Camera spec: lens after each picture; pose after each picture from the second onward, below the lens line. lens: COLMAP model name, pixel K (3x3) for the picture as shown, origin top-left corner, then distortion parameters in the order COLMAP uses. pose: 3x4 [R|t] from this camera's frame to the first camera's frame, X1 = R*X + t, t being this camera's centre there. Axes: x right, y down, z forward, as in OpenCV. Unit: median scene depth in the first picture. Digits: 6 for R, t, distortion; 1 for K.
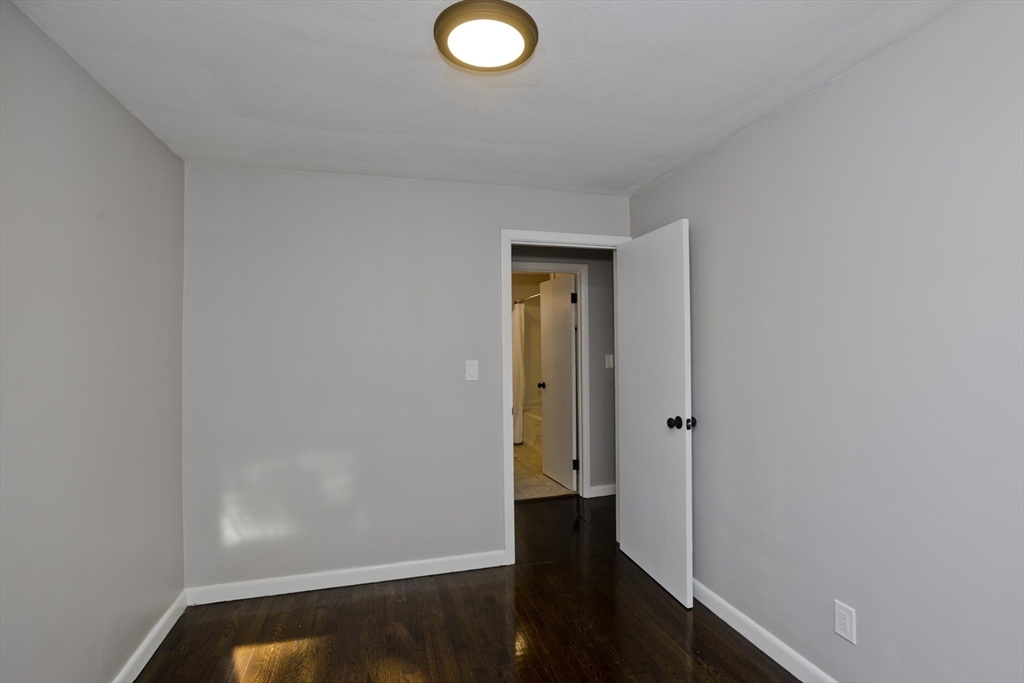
lens RADIAL K [[502.3, 0, 515.4], [0, 502.3, 344.3], [0, 0, 1]] dist [-0.005063, 0.011650]
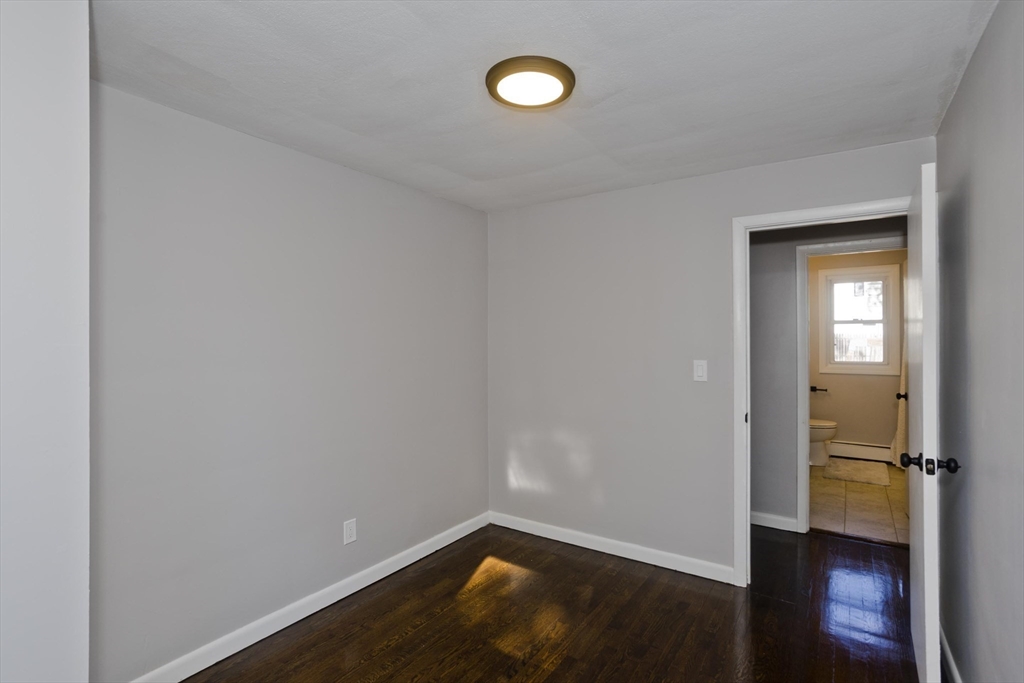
lens RADIAL K [[502.3, 0, 512.4], [0, 502.3, 338.9], [0, 0, 1]] dist [-0.005063, 0.011650]
pose [[0.637114, 0.000795, -0.770770, 0.489427], [0.003841, 0.999984, 0.004206, -0.016863], [0.770760, -0.005640, 0.637100, 0.121776]]
